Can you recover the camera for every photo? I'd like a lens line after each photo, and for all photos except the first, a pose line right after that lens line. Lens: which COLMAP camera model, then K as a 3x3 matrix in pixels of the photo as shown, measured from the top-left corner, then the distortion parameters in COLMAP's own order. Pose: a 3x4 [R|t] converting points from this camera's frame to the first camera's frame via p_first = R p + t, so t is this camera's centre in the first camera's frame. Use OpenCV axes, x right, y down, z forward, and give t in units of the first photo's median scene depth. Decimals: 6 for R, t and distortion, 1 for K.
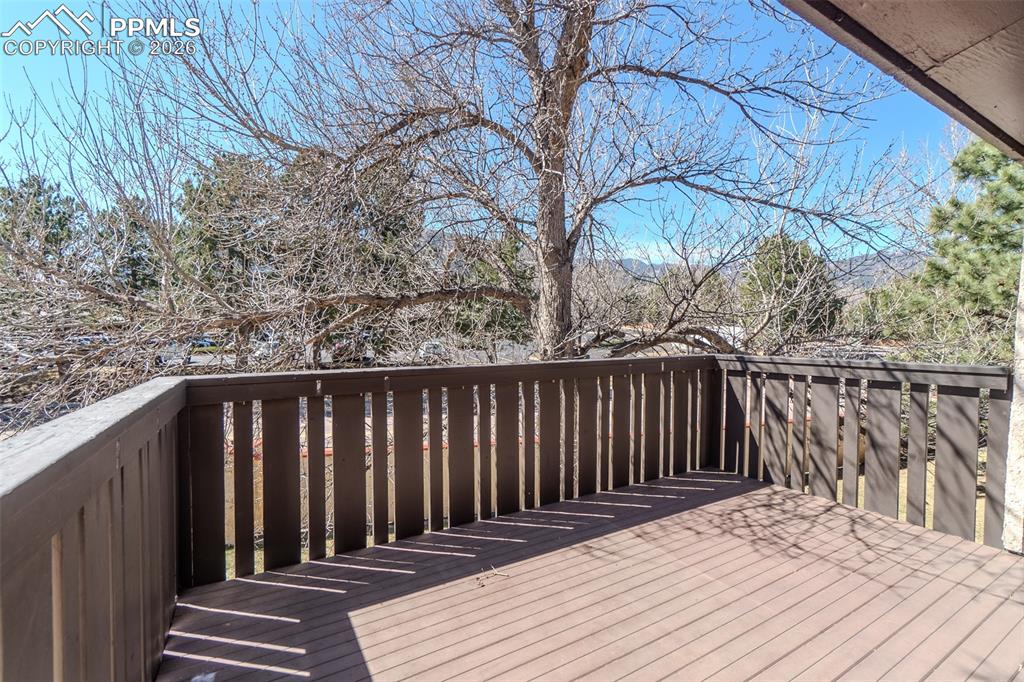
lens RADIAL K [[436.8, 0, 503.1], [0, 436.8, 338.4], [0, 0, 1]] dist [-0.002966, -0.000018]
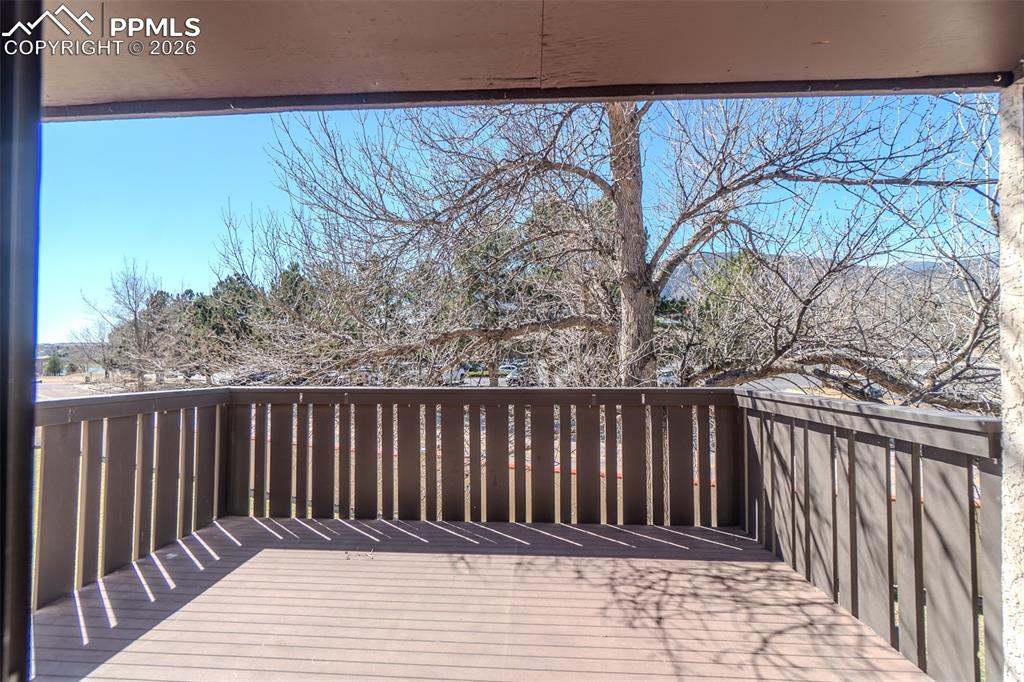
lens RADIAL K [[447.7, 0, 534.0], [0, 447.7, 334.1], [0, 0, 1]] dist [-0.004182, 0.002870]
pose [[0.843742, -0.029640, -0.535930, 0.811524], [-0.007864, 0.997684, -0.067559, -0.005554], [0.536691, 0.061217, 0.841555, 0.104297]]
